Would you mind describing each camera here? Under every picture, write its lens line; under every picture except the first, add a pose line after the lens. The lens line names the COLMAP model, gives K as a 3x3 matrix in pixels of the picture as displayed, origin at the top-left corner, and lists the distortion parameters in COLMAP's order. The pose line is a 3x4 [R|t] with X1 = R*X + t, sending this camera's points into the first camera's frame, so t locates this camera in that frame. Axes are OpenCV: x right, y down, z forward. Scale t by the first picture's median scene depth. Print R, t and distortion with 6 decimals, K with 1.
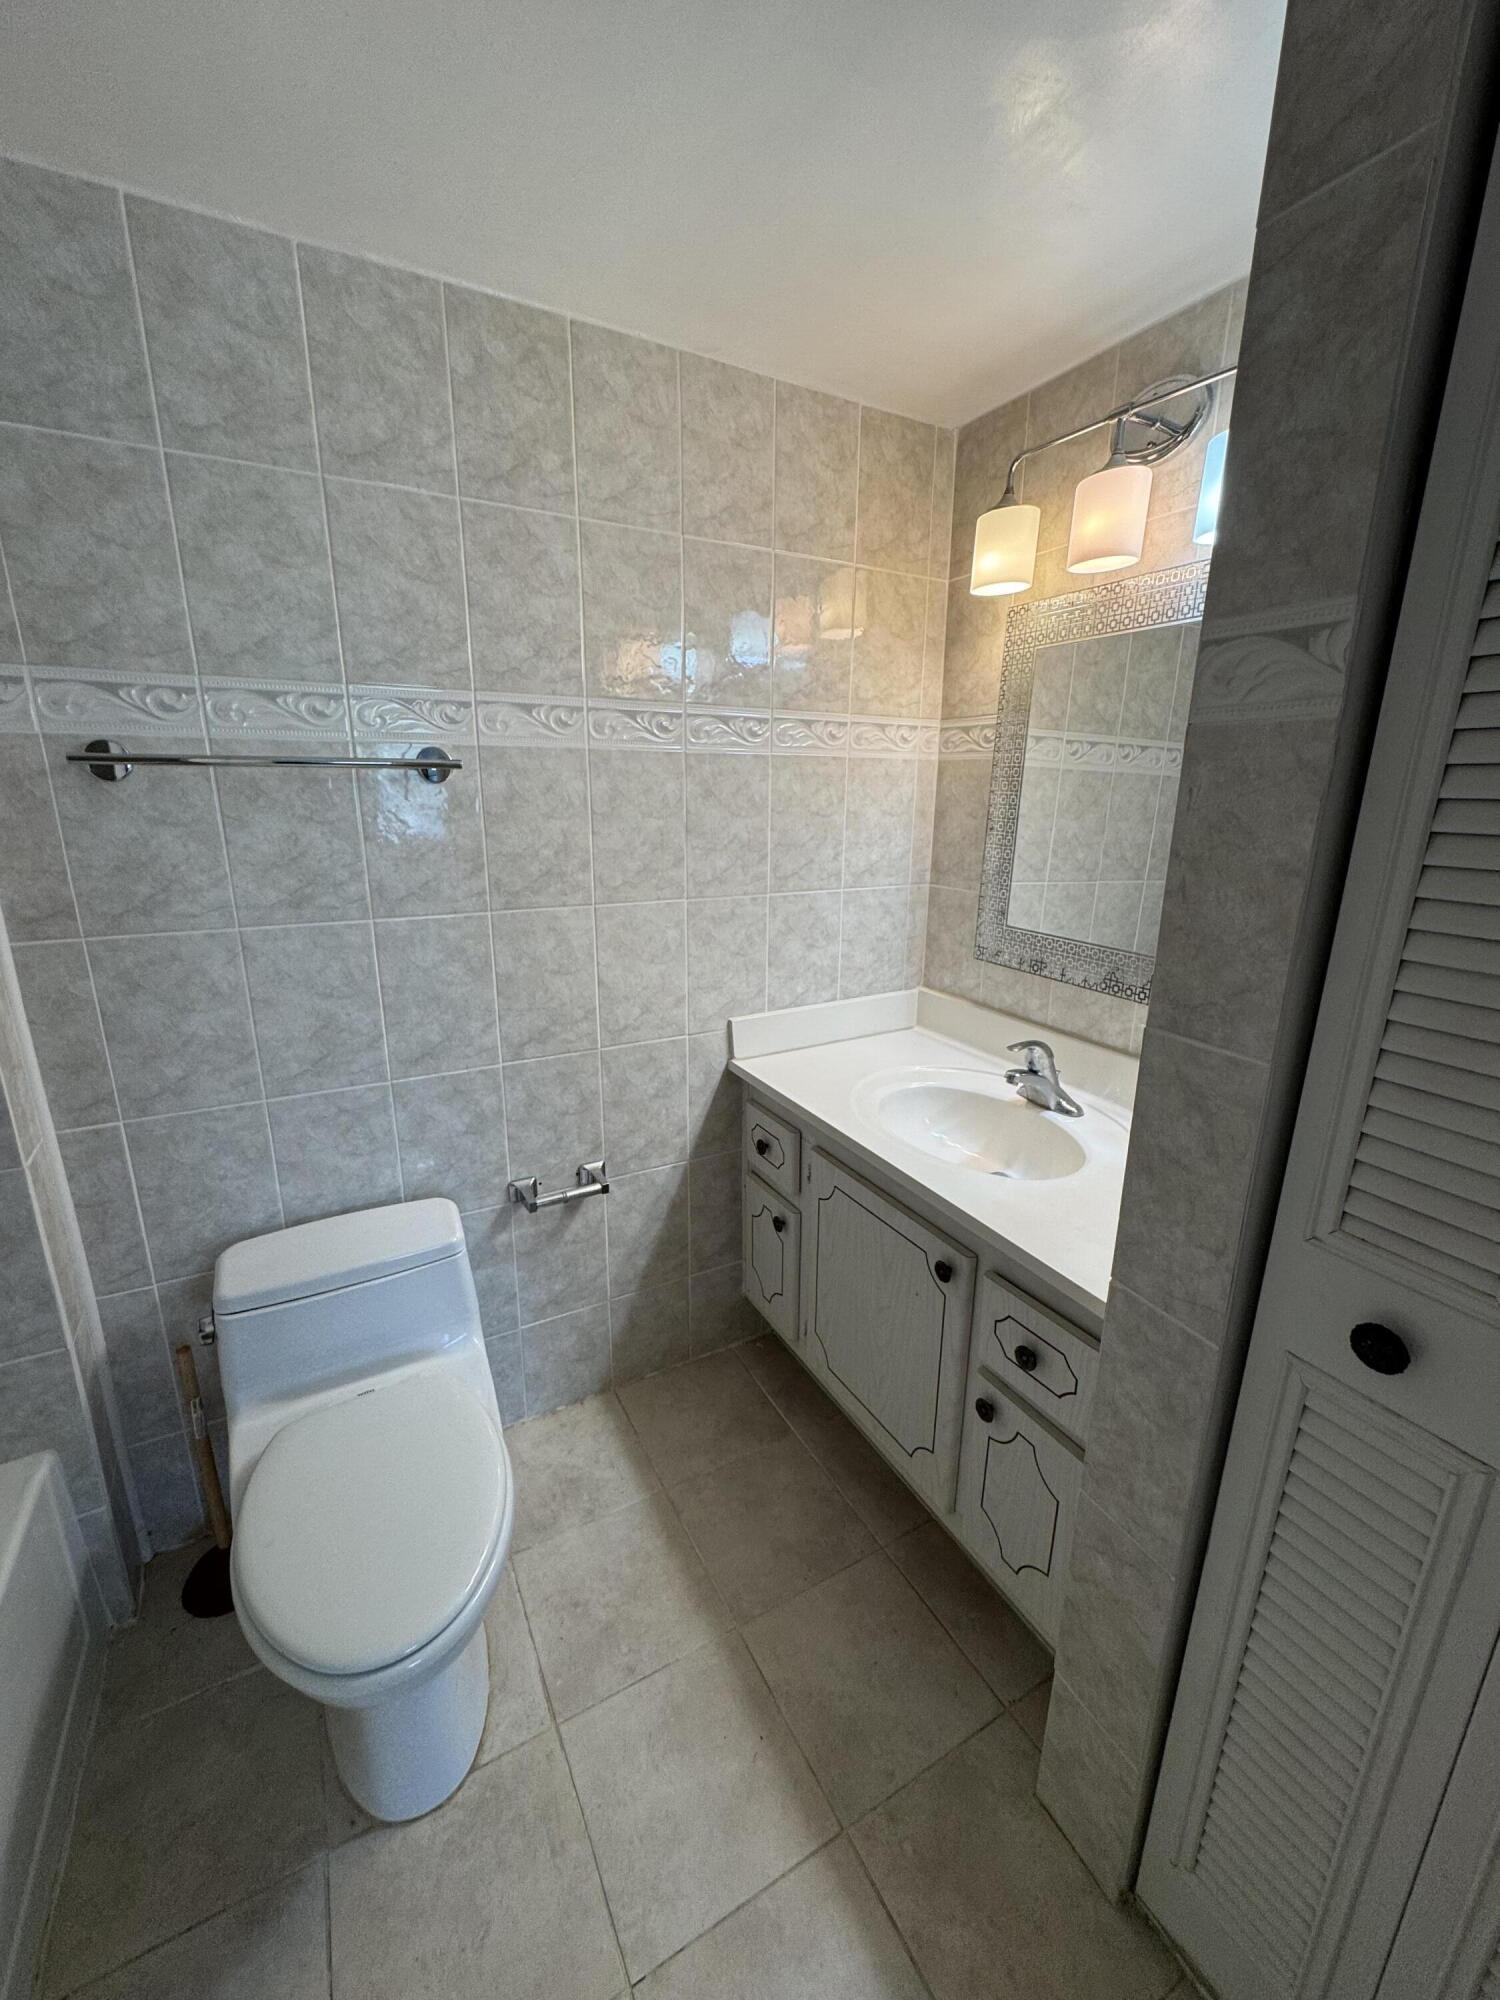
lens RADIAL K [[796.9, 0, 750.0], [0, 796.9, 1000.0], [0, 0, 1]] dist [-0.003618, -0.000376]
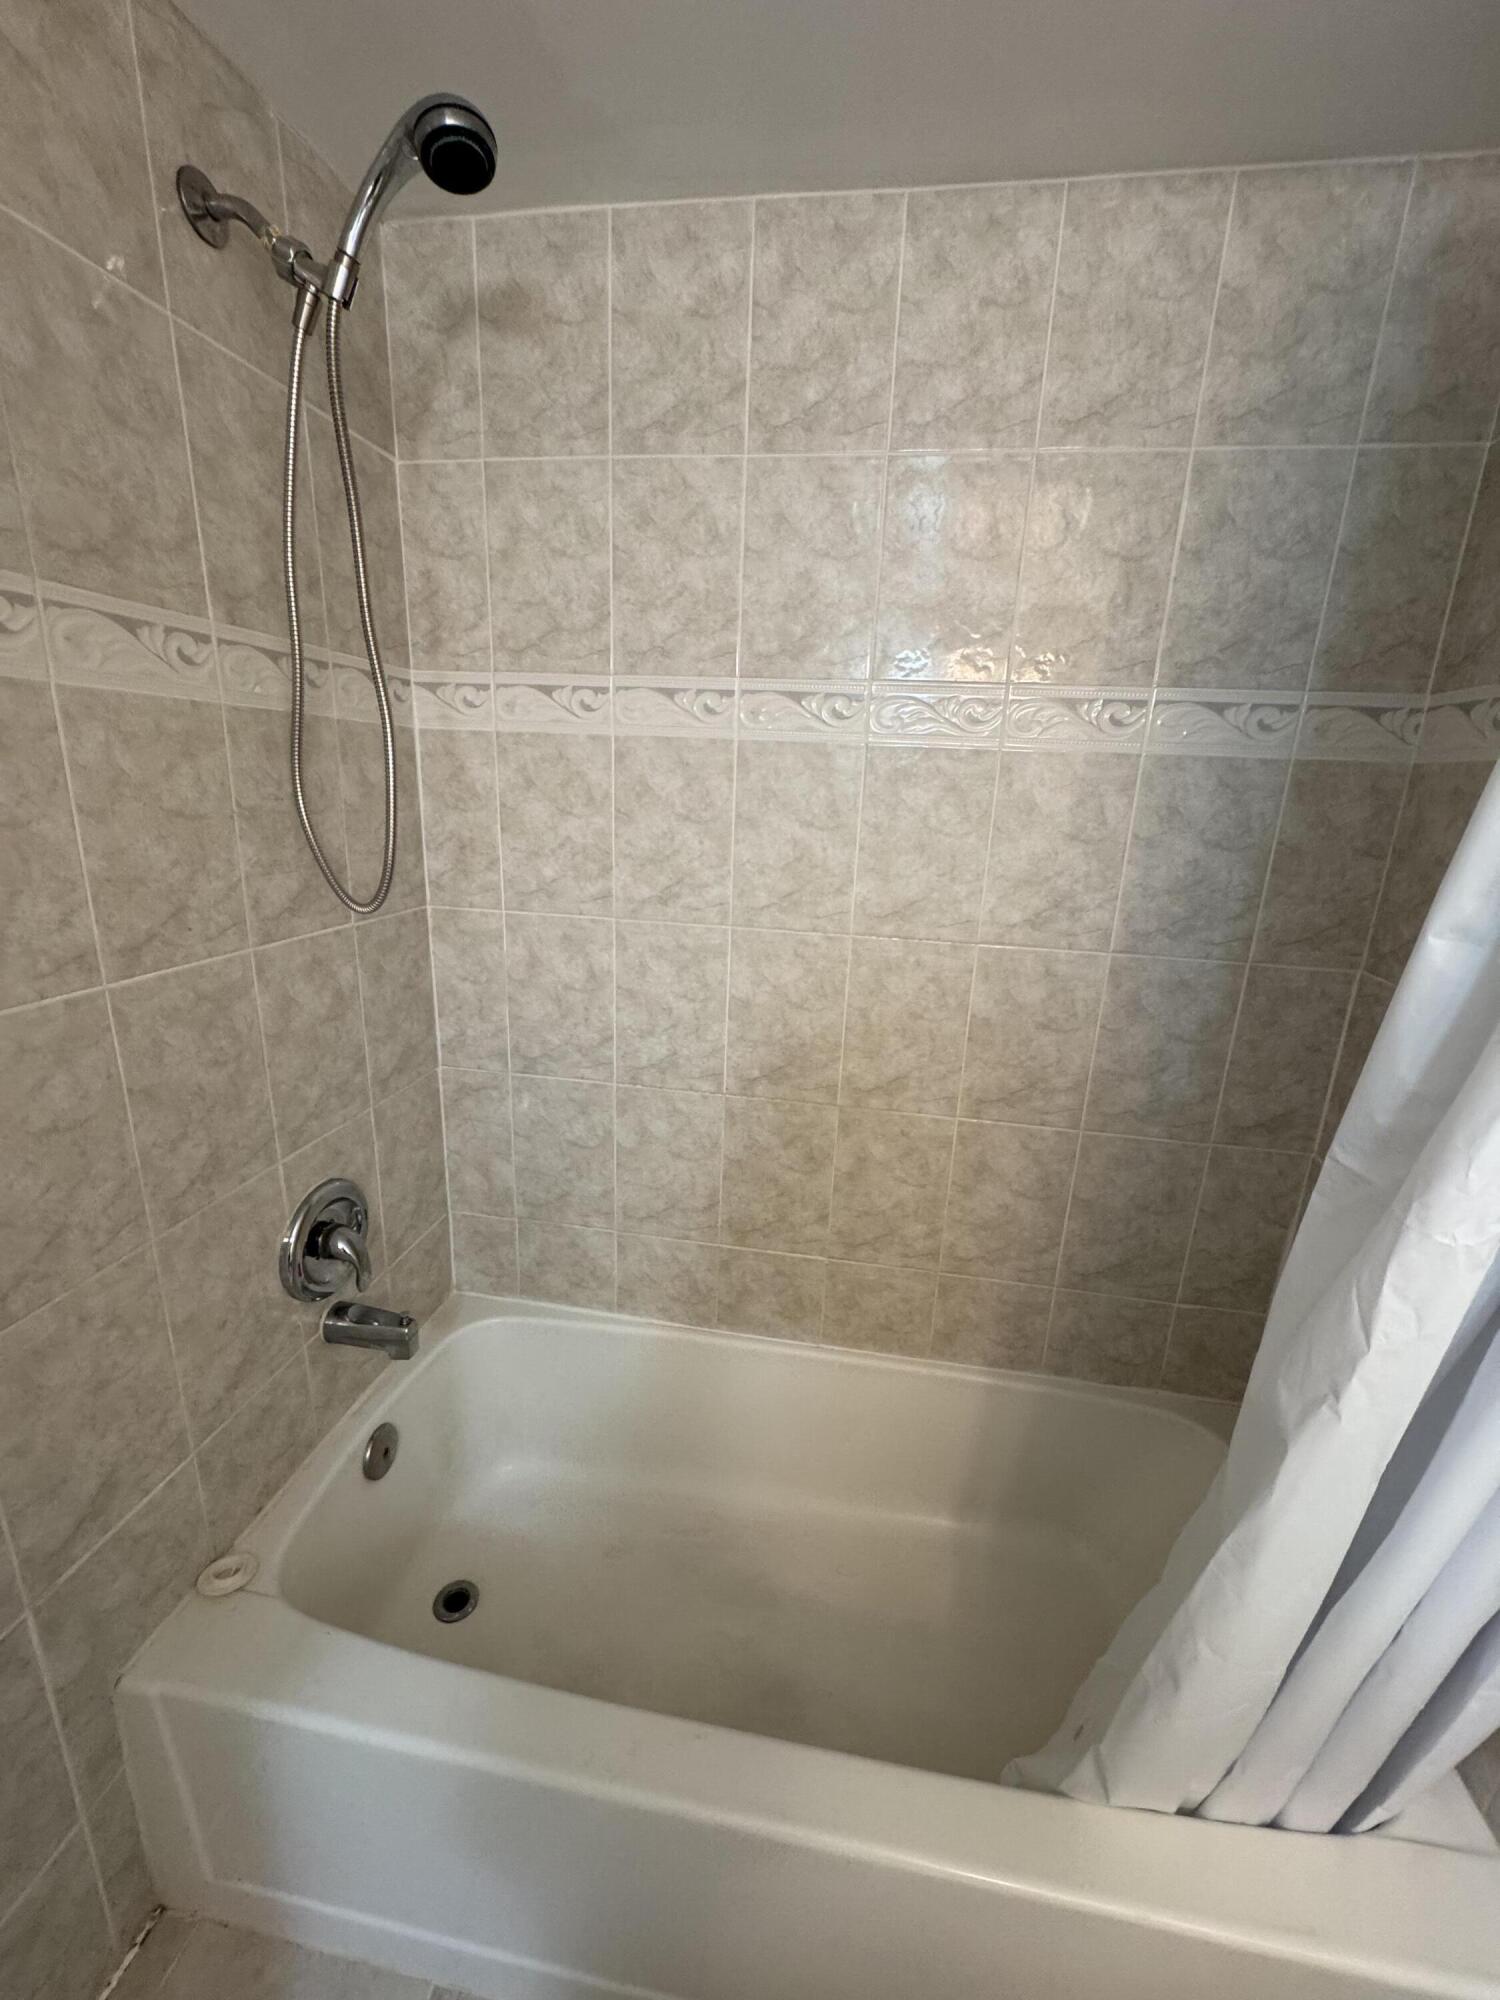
lens RADIAL K [[915.6, 0, 747.1], [0, 915.6, 1086.4], [0, 0, 1]] dist [0.000943, 0.000512]
pose [[0.767055, 0.224347, -0.601079, 0.472823], [-0.200795, 0.973750, 0.107202, -0.063995], [0.609351, 0.038464, 0.791967, 0.253028]]
